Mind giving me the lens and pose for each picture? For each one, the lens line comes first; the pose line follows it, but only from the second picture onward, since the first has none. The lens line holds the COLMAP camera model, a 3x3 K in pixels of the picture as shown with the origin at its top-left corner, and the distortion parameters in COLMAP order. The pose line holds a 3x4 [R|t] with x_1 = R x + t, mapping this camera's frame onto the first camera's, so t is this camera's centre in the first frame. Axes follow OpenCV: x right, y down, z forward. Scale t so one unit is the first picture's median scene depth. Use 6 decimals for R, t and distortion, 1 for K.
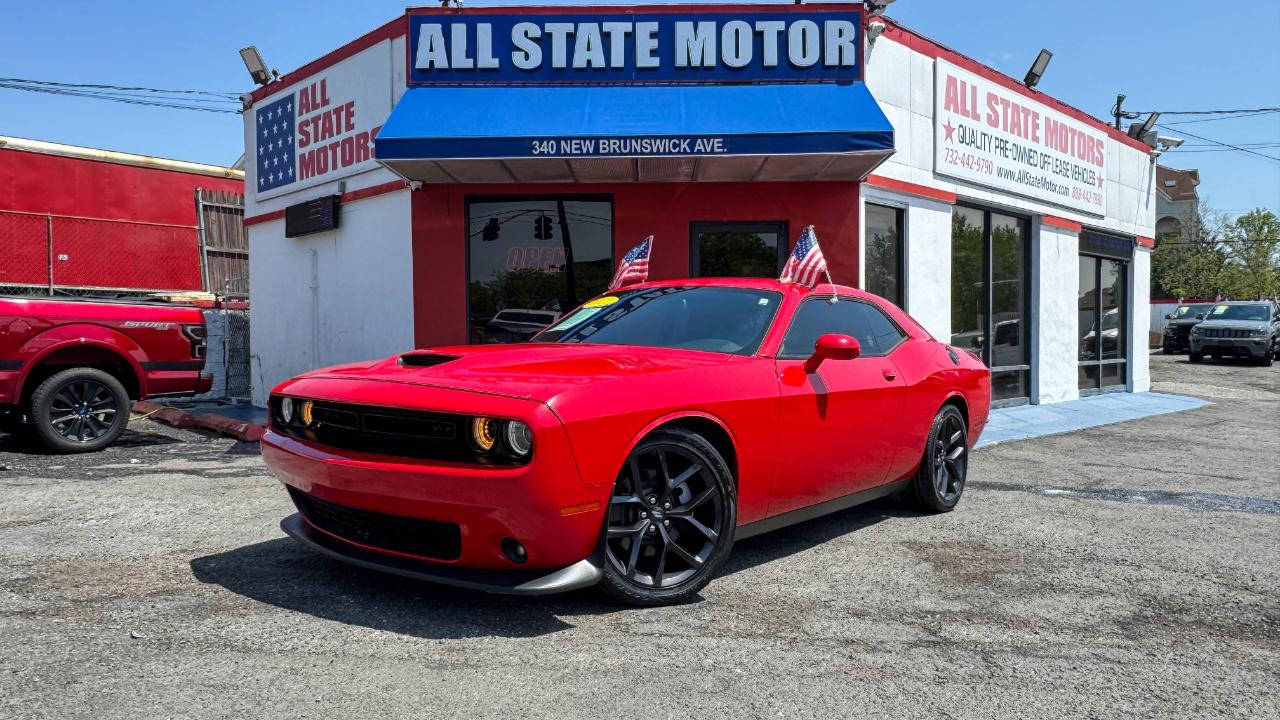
lens RADIAL K [[884.5, 0, 606.8], [0, 884.5, 337.1], [0, 0, 1]] dist [-0.002375, -0.001178]
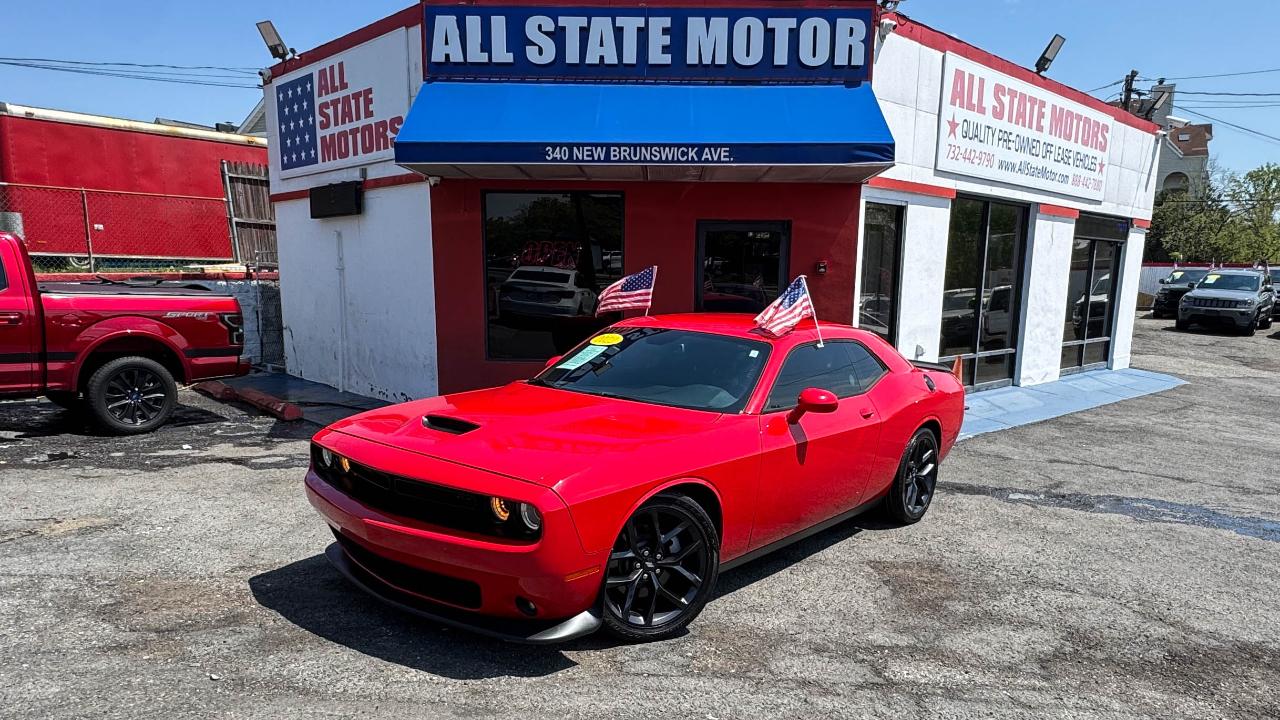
lens RADIAL K [[884.5, 0, 616.4], [0, 884.5, 342.9], [0, 0, 1]] dist [-0.002375, -0.001178]
pose [[0.999855, 0.013633, -0.010169, 0.012081], [-0.011819, 0.986889, 0.160968, -0.156574], [0.012231, -0.160825, 0.986907, -0.057480]]
